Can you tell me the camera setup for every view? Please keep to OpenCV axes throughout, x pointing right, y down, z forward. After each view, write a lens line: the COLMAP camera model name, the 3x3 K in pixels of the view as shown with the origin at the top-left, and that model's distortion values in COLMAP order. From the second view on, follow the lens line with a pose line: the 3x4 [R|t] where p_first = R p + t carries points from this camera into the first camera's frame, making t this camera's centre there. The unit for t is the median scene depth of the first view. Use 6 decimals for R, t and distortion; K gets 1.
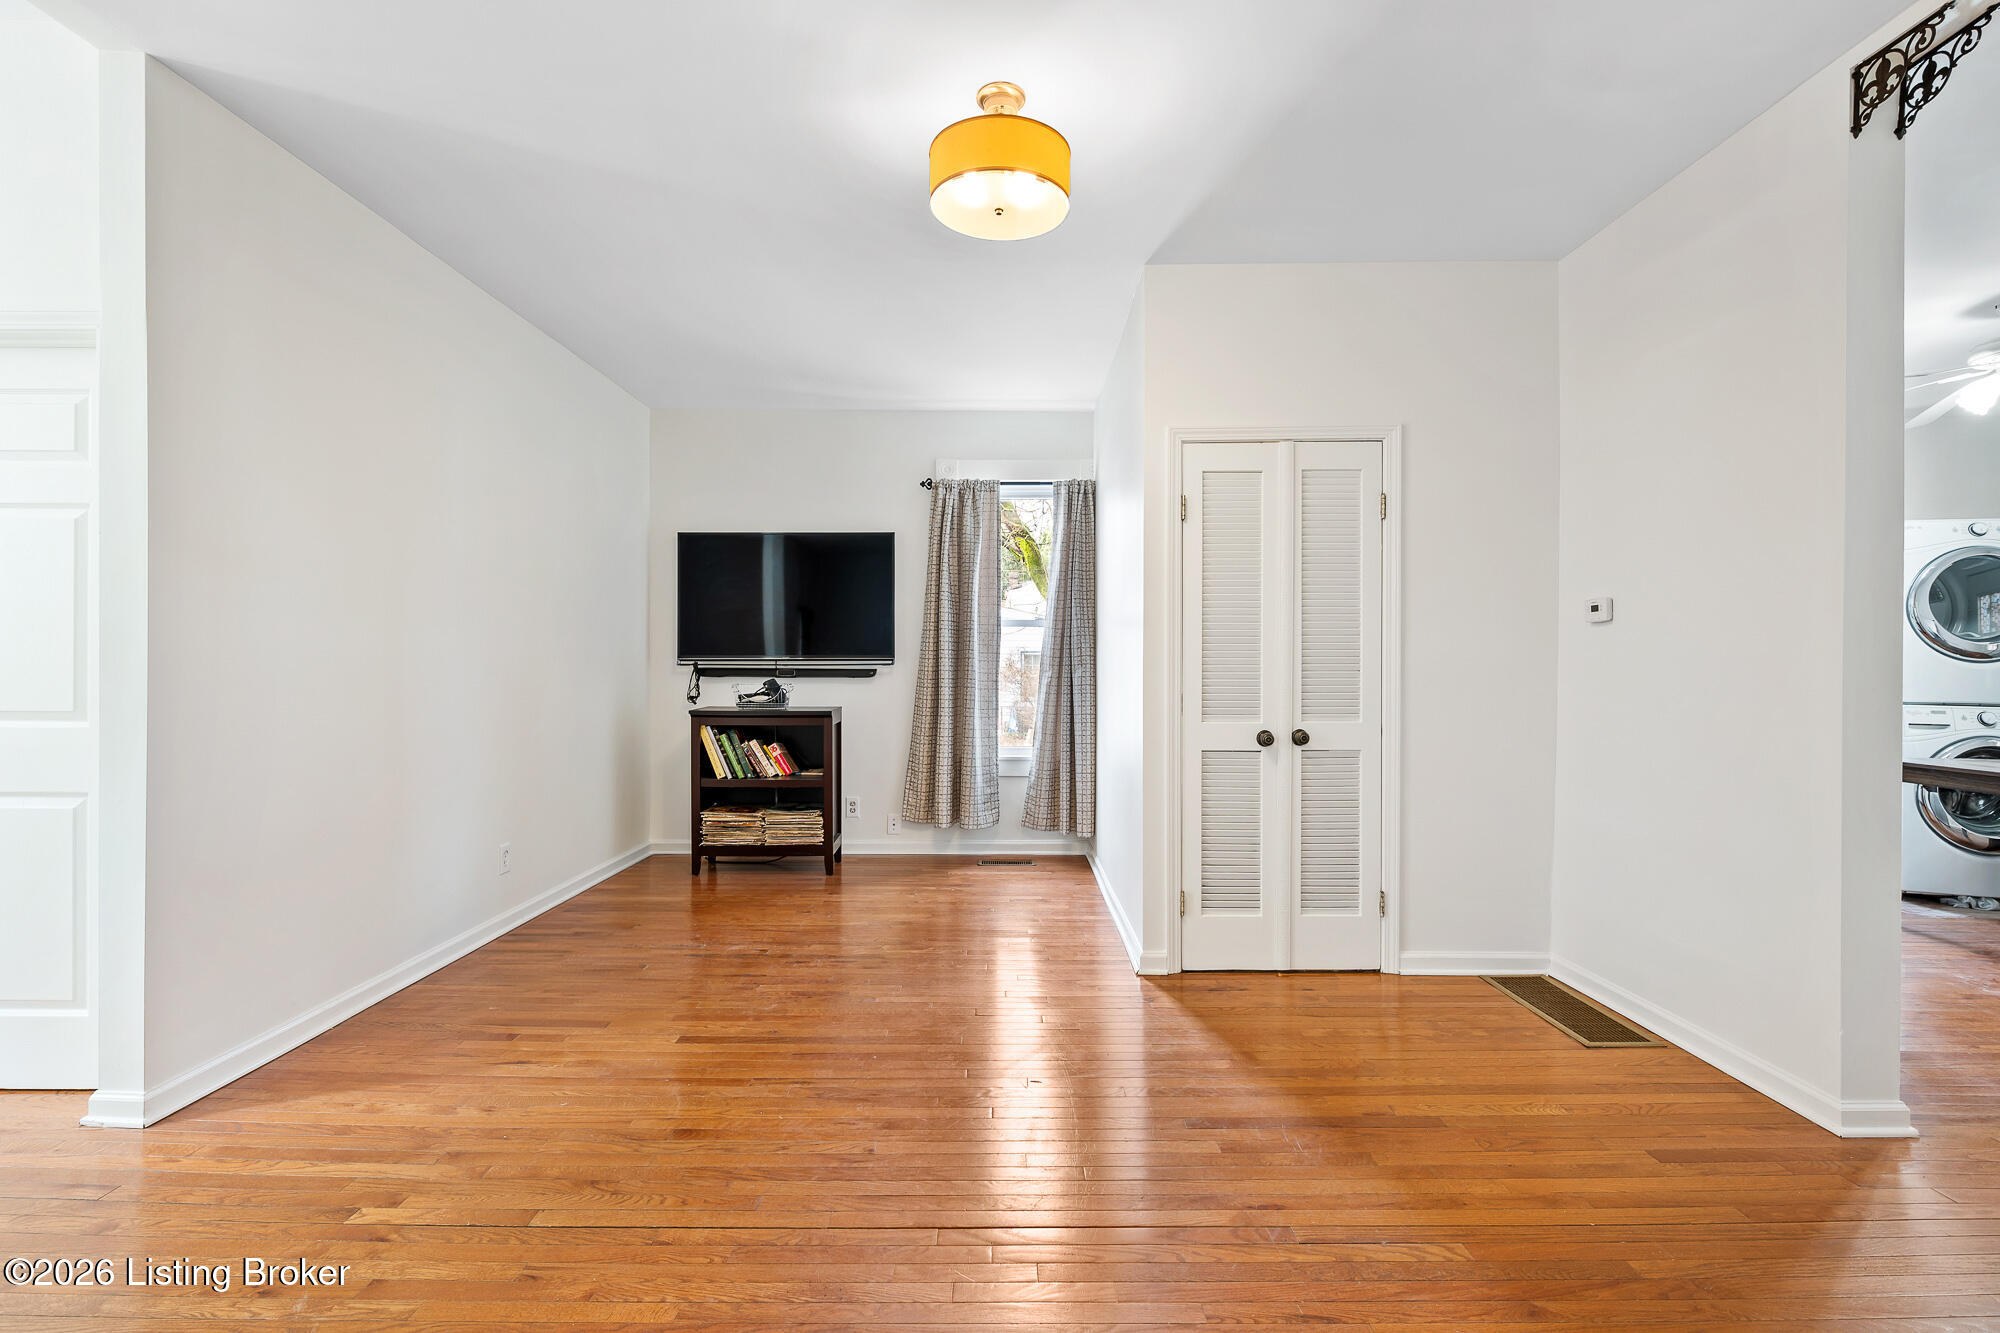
lens RADIAL K [[913.0, 0, 1000.0], [0, 913.0, 670.3], [0, 0, 1]] dist [0.002608, -0.001606]
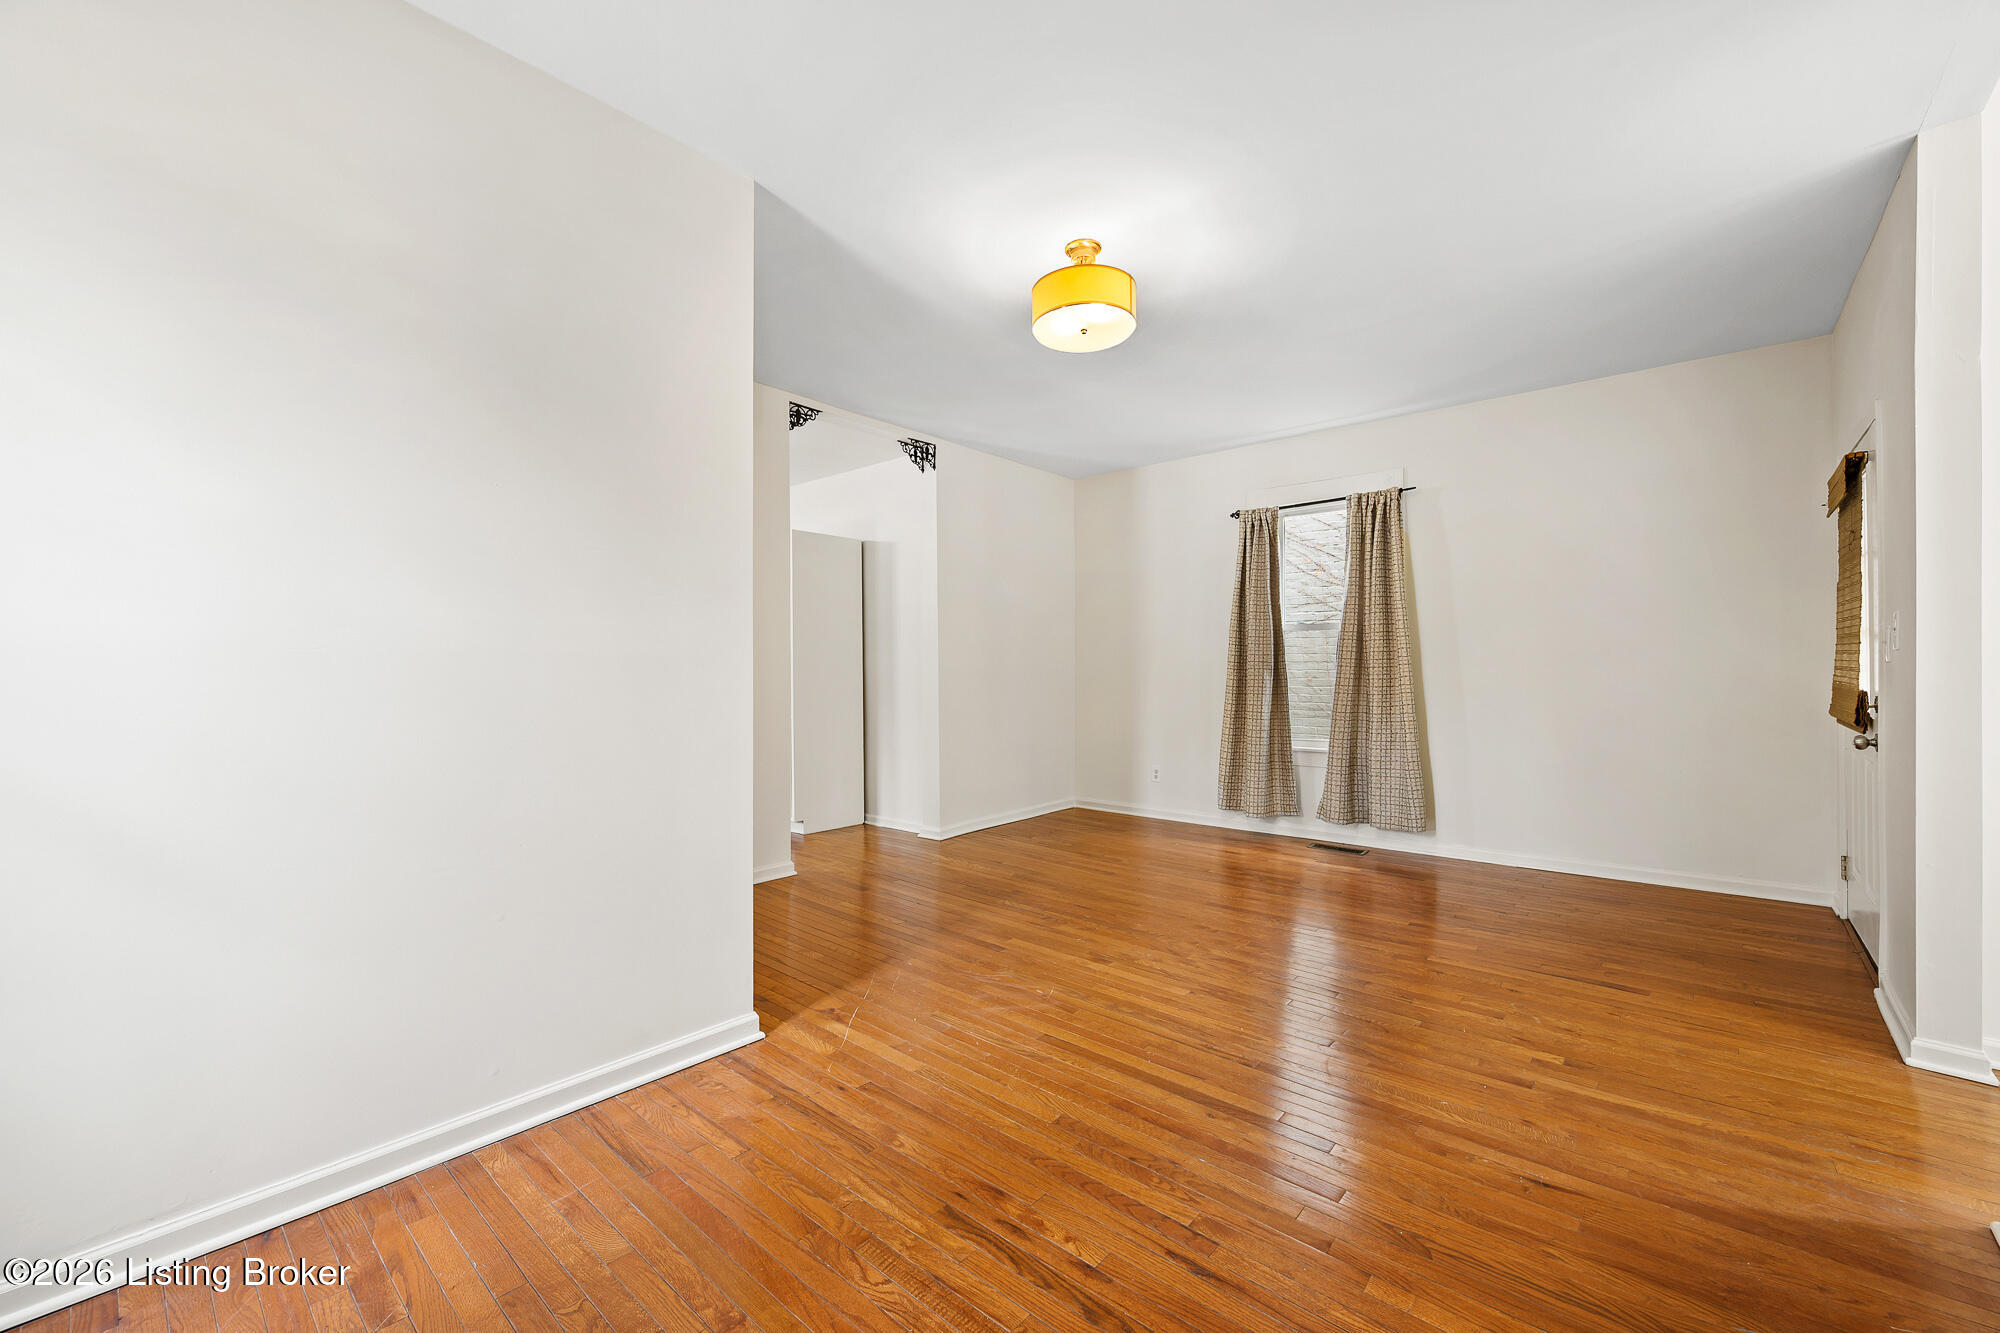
lens RADIAL K [[783.6, 0, 995.8], [0, 783.6, 661.9], [0, 0, 1]] dist [-0.001064, 0.000149]
pose [[-0.751270, 0.002229, 0.659991, -0.471642], [-0.000518, 0.999992, -0.003967, -0.004165], [-0.659995, -0.003322, -0.751263, 1.377381]]
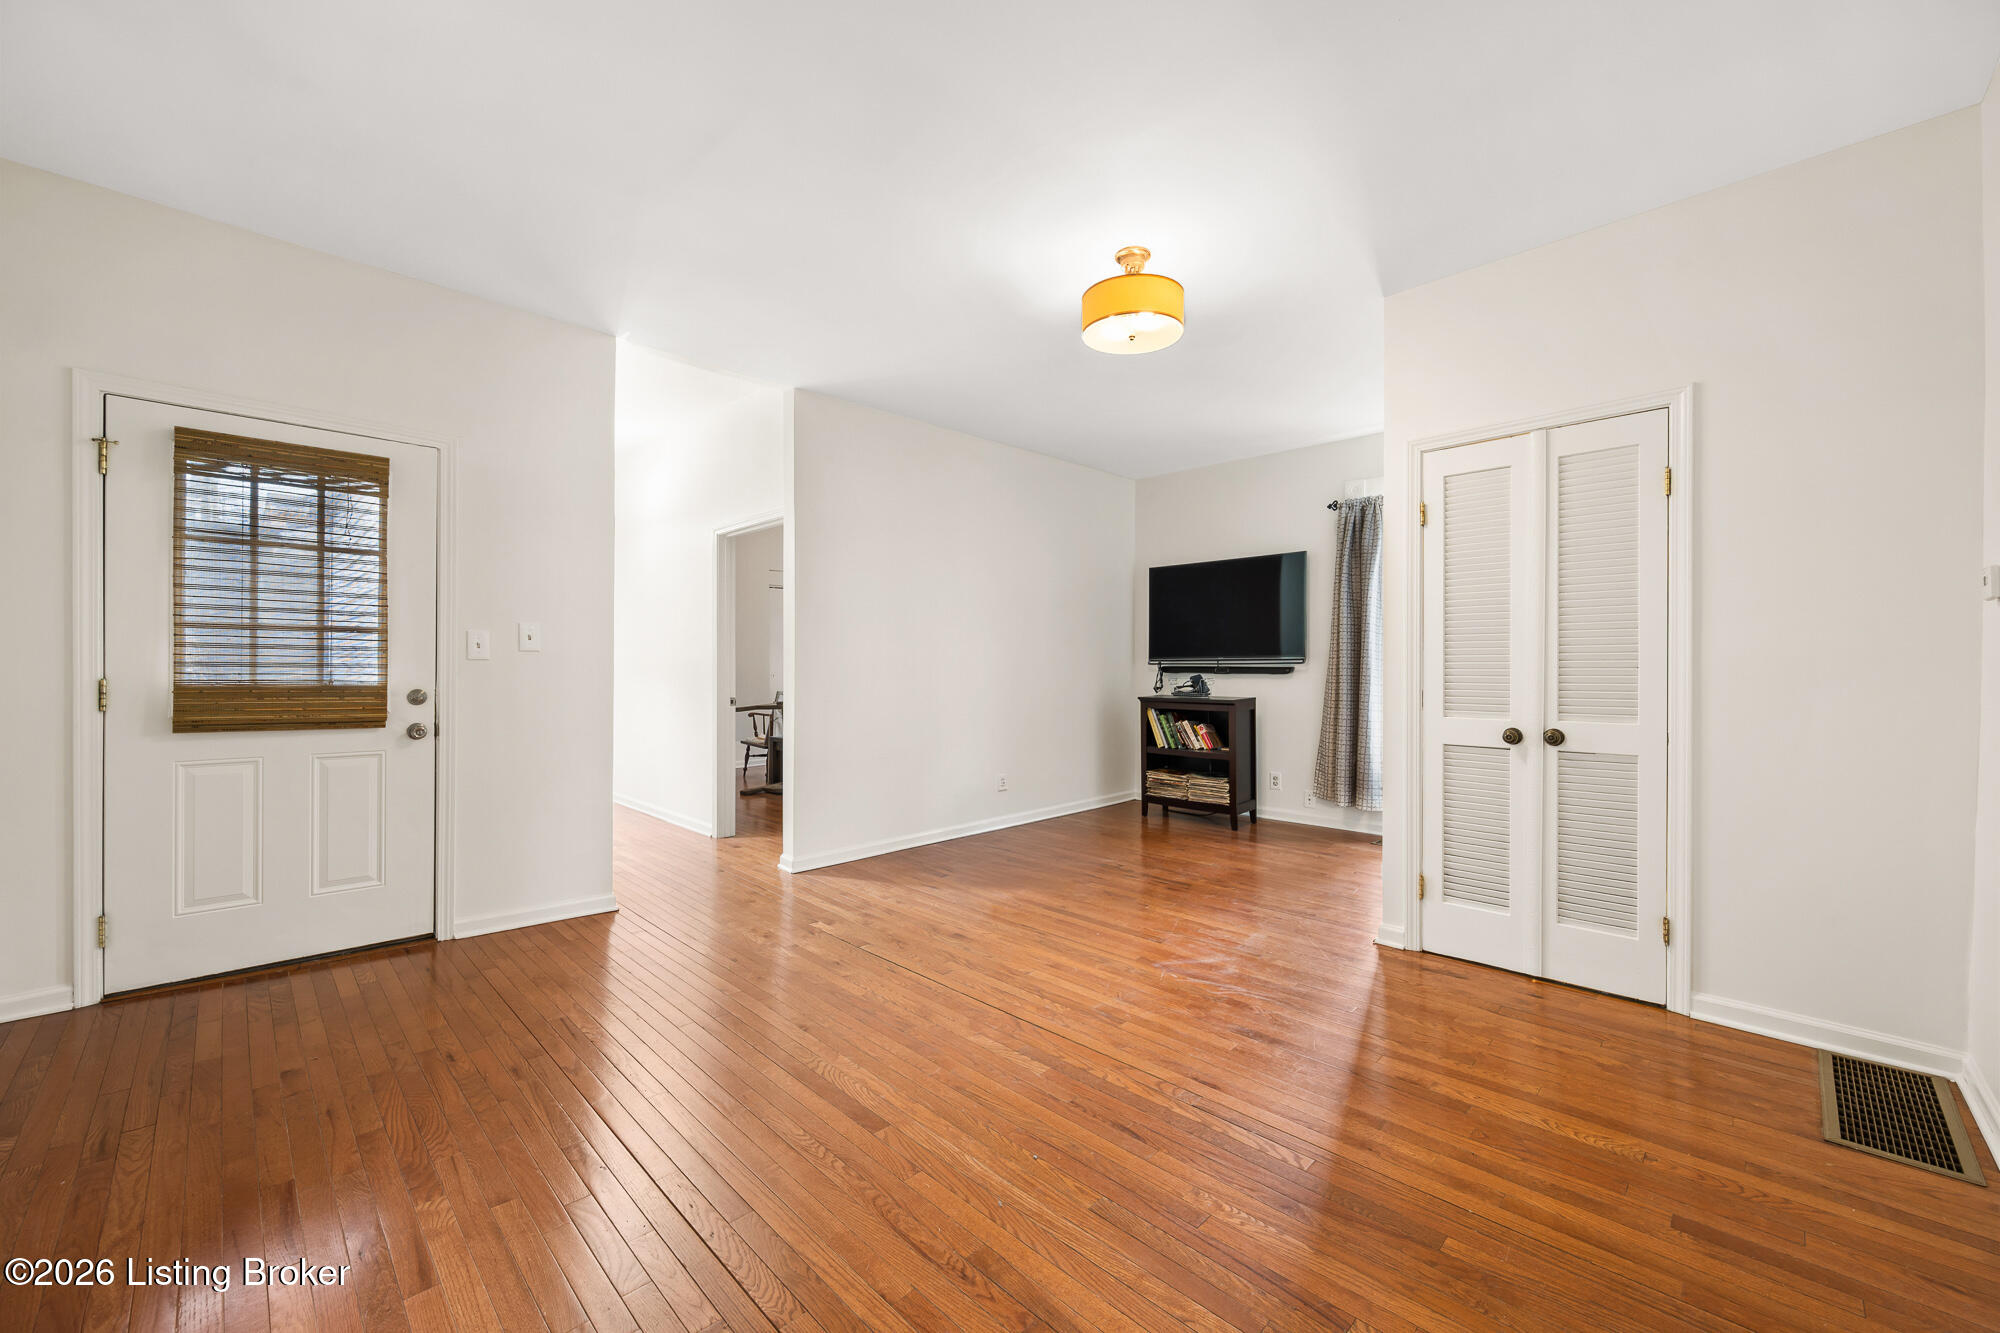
lens RADIAL K [[783.6, 0, 996.3], [0, 783.6, 666.1], [0, 0, 1]] dist [-0.001064, 0.000149]
pose [[0.705612, -0.001506, -0.708597, 0.493621], [-0.001378, 0.999993, -0.003498, 0.002384], [0.708597, 0.003445, 0.705605, 0.005856]]
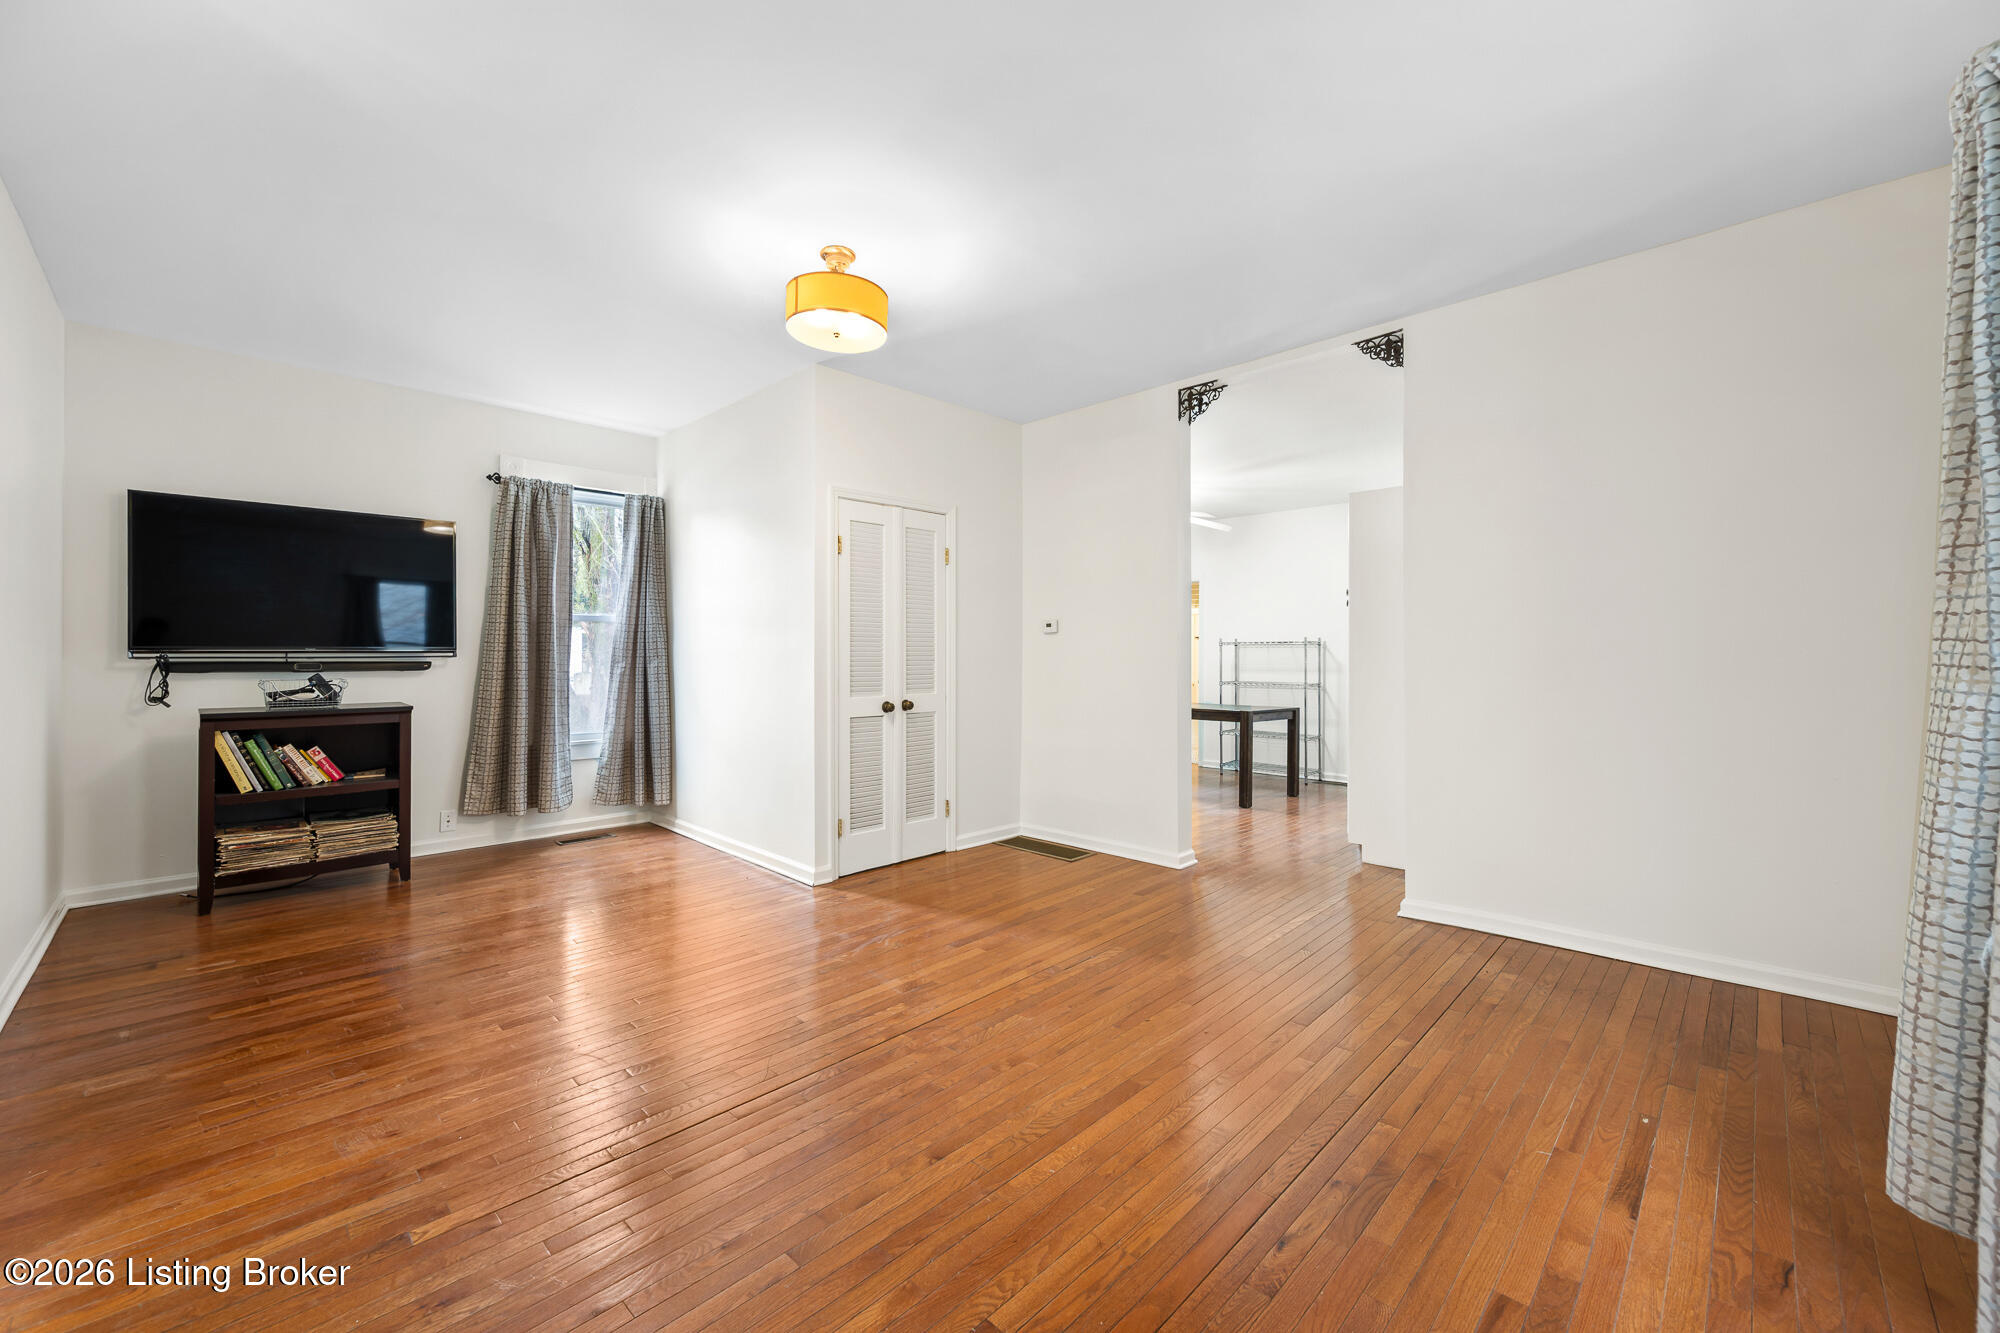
lens RADIAL K [[783.6, 0, 1005.2], [0, 783.6, 653.8], [0, 0, 1]] dist [-0.001064, 0.000149]
pose [[0.693625, -0.000537, 0.720336, -0.482861], [0.004831, 0.999981, -0.003907, -0.005287], [-0.720320, 0.006190, 0.693615, -0.011720]]
